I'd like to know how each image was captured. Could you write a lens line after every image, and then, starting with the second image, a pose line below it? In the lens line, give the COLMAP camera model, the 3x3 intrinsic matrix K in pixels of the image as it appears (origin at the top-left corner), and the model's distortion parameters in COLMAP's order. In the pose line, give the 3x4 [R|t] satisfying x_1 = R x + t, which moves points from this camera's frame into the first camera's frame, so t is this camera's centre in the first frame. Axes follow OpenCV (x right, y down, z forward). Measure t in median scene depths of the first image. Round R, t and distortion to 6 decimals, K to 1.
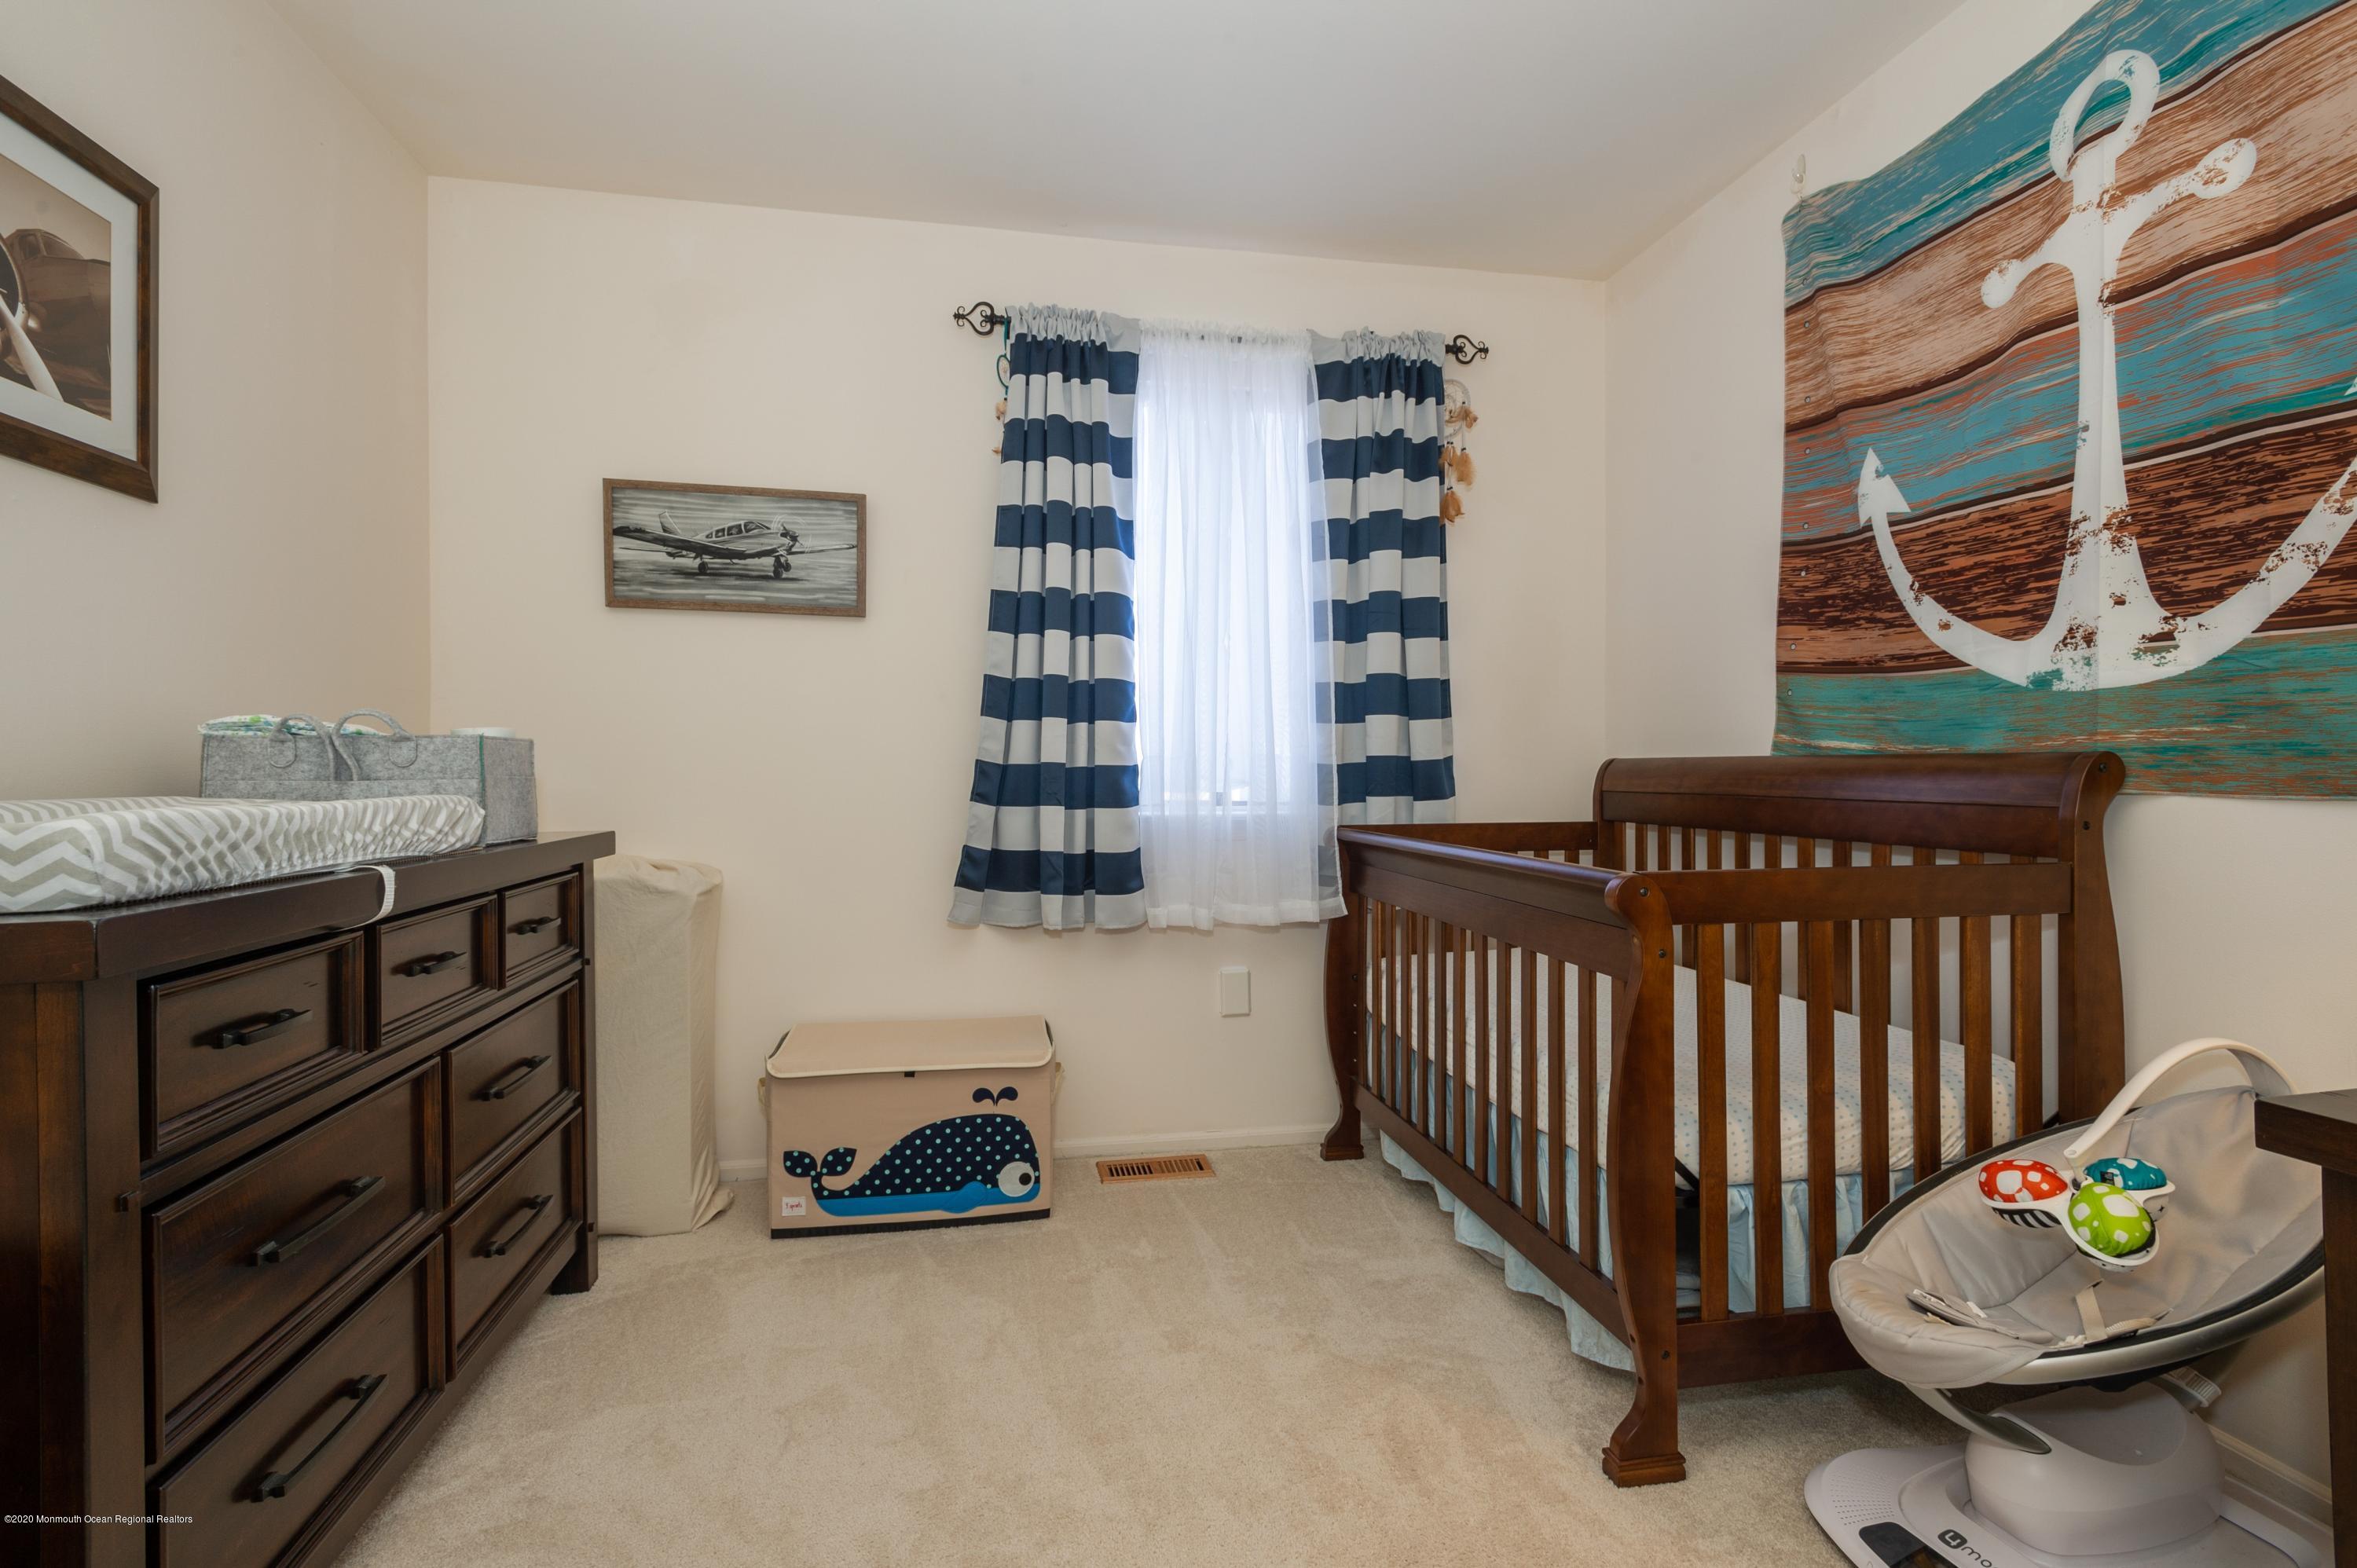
lens RADIAL K [[1110.0, 0, 1177.5], [0, 1110.0, 777.1], [0, 0, 1]] dist [0.015664, -0.002388]
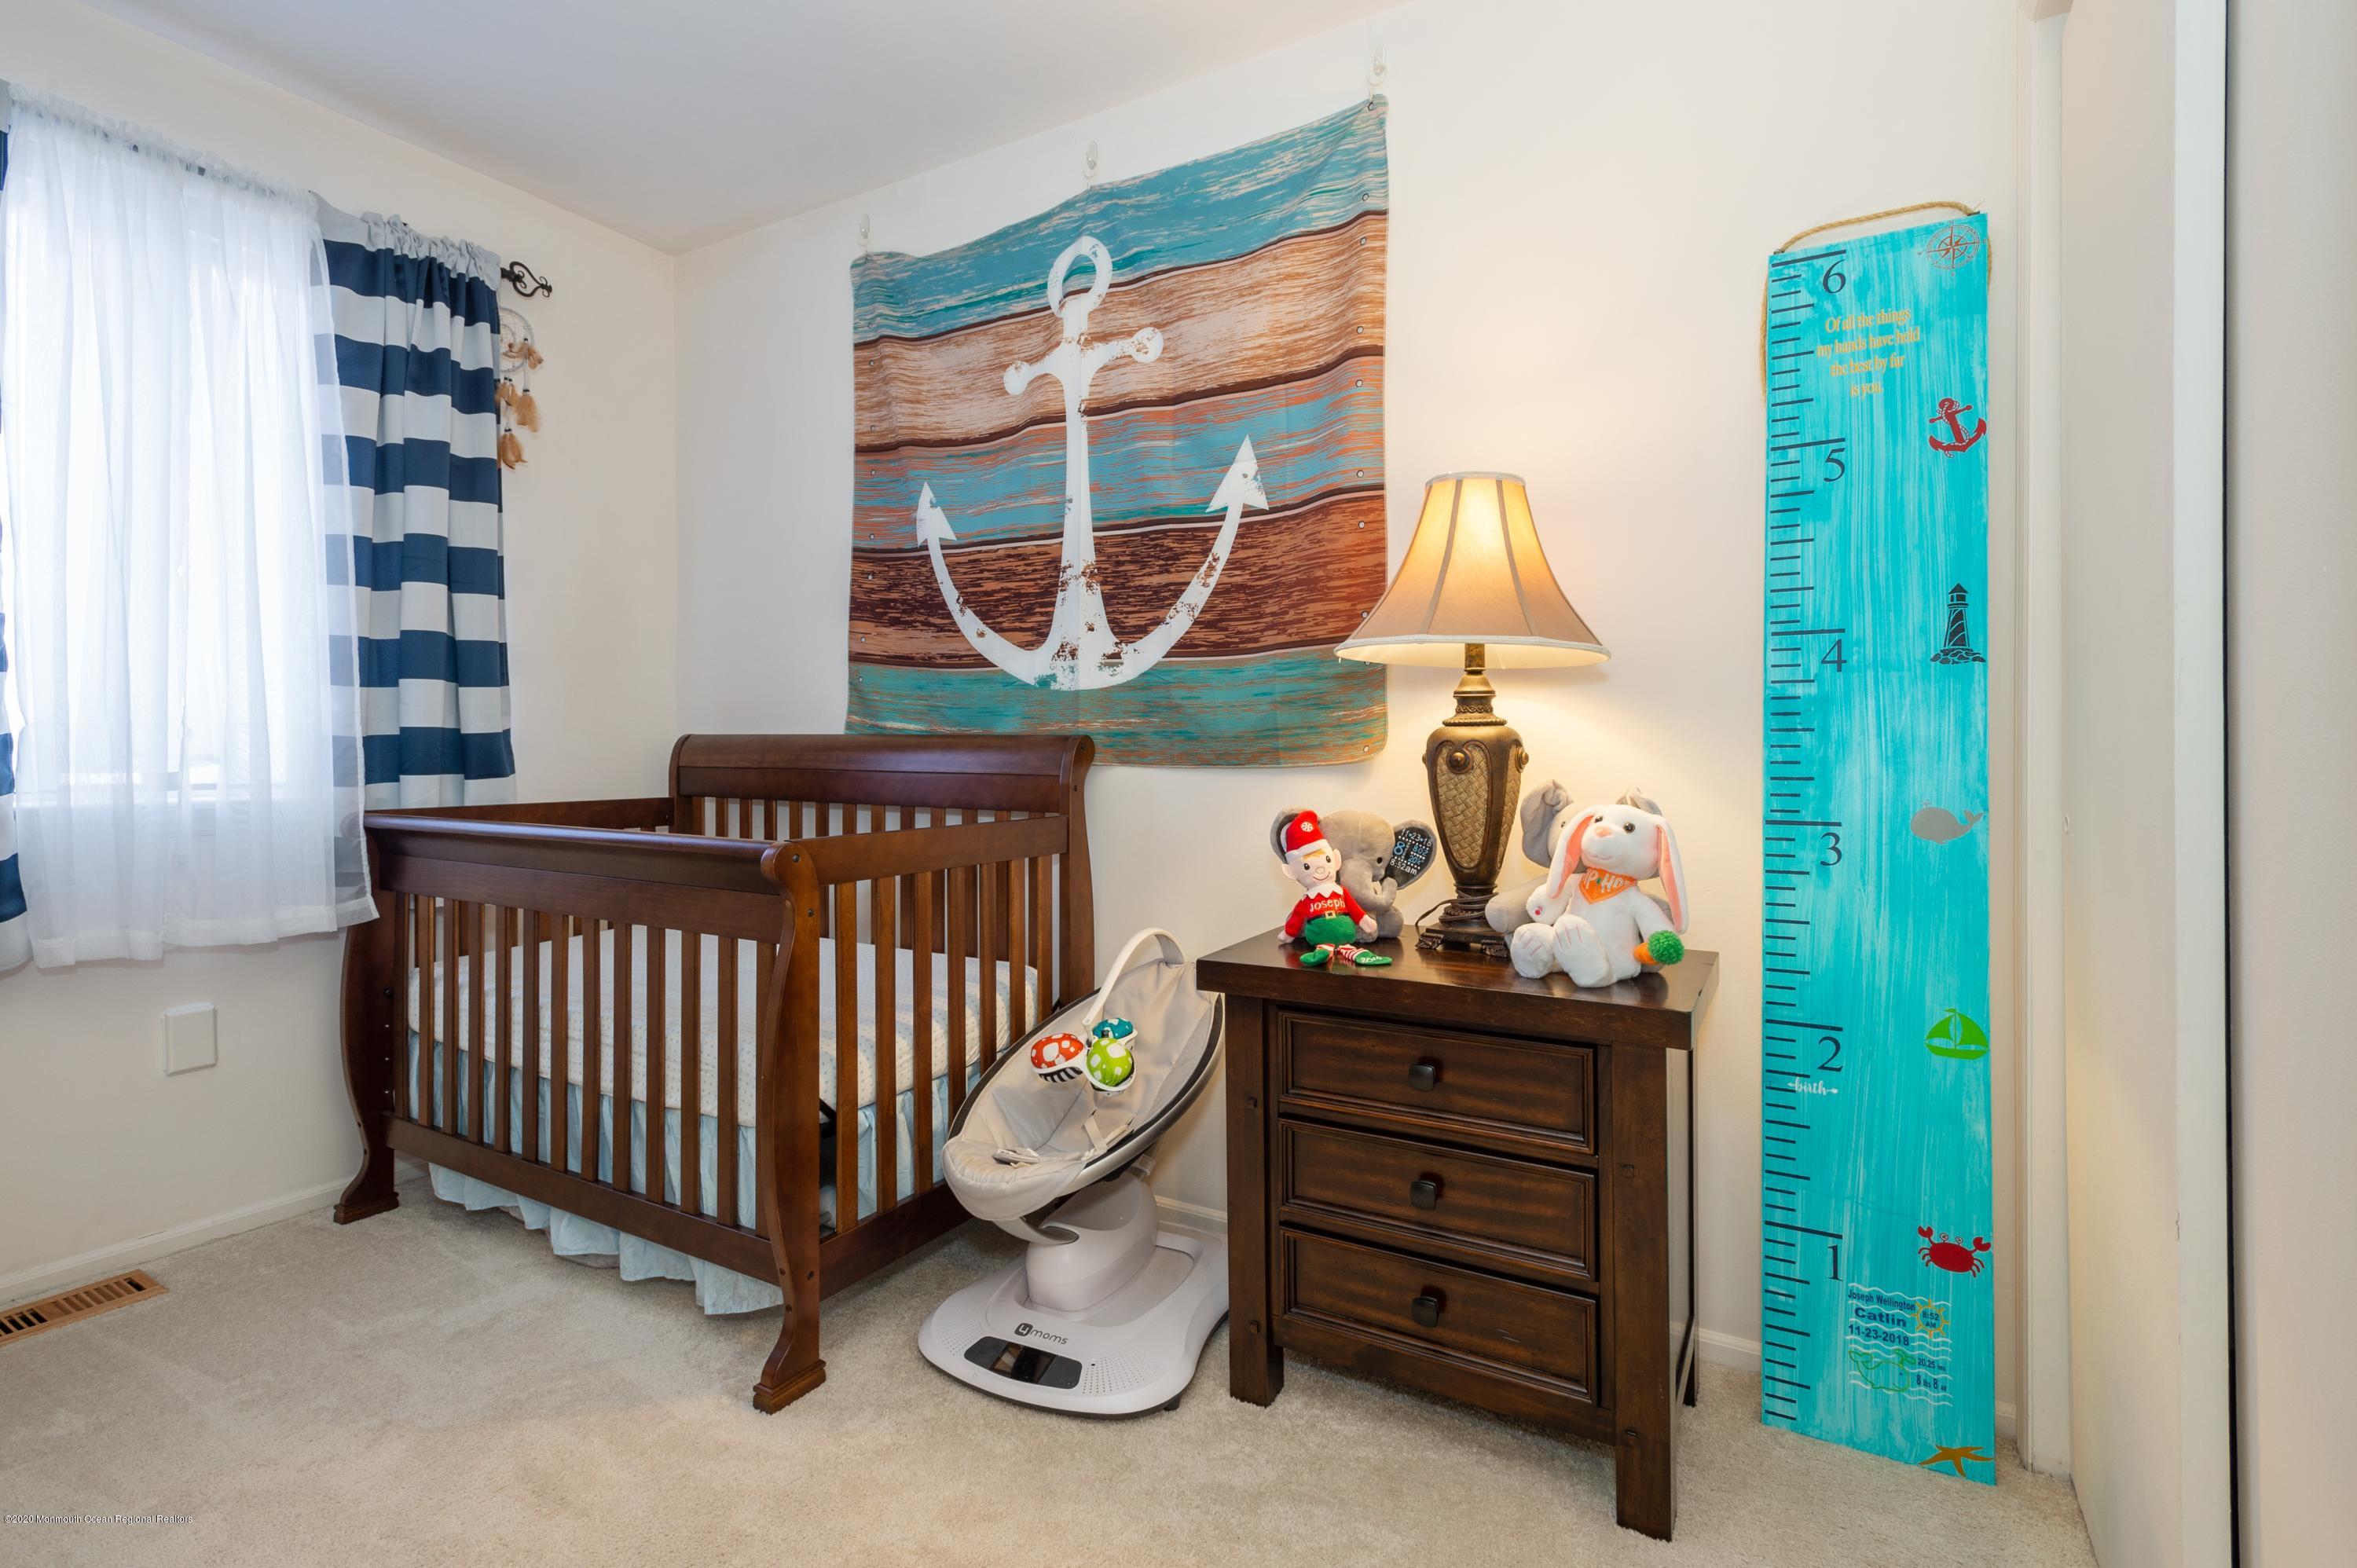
lens RADIAL K [[1109.6, 0, 1176.7], [0, 1109.6, 755.0], [0, 0, 1]] dist [0.015282, 0.000185]
pose [[0.655204, 0.001555, 0.755451, -0.110889], [-0.001784, 0.999998, -0.000512, 0.002075], [-0.755450, -0.001012, 0.655205, 0.004348]]
